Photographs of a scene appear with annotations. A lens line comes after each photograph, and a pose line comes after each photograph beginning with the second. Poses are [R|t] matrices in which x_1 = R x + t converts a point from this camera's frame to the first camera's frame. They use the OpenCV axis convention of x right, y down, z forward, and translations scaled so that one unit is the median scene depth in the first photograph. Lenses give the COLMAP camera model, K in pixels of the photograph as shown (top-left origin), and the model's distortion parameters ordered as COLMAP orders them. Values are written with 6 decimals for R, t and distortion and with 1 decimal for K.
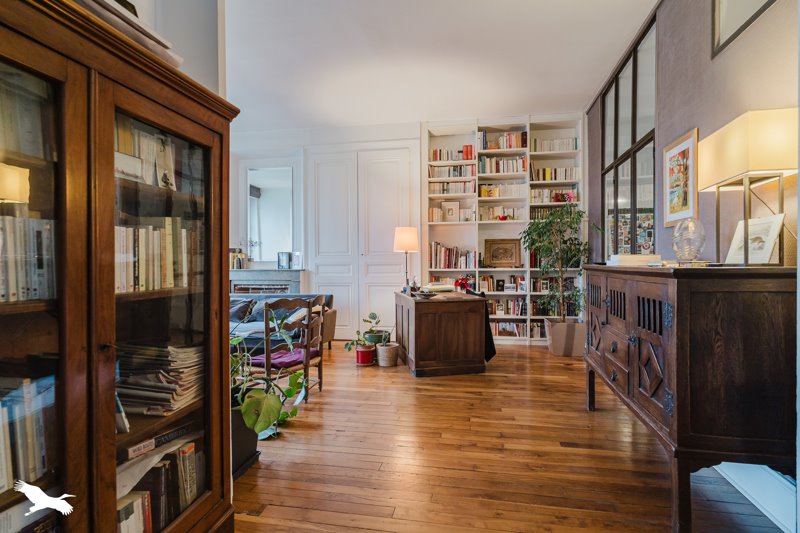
lens RADIAL K [[424.5, 0, 400.0], [0, 424.5, 266.5], [0, 0, 1]] dist [0.029021, 0.000280]
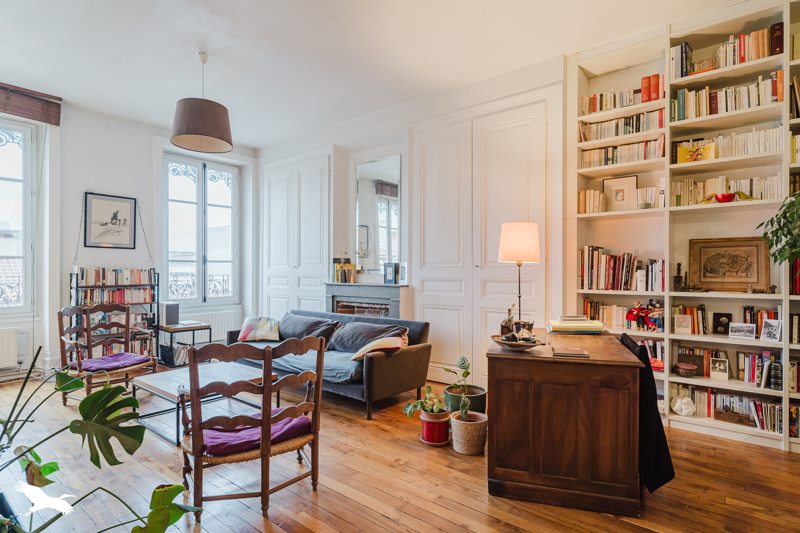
lens RADIAL K [[431.1, 0, 399.8], [0, 431.1, 270.4], [0, 0, 1]] dist [0.000635, 0.001901]
pose [[0.873802, 0.006580, -0.486238, 0.148184], [-0.010810, 0.999924, -0.005895, -0.016302], [0.486163, 0.010407, 0.873806, 0.331134]]
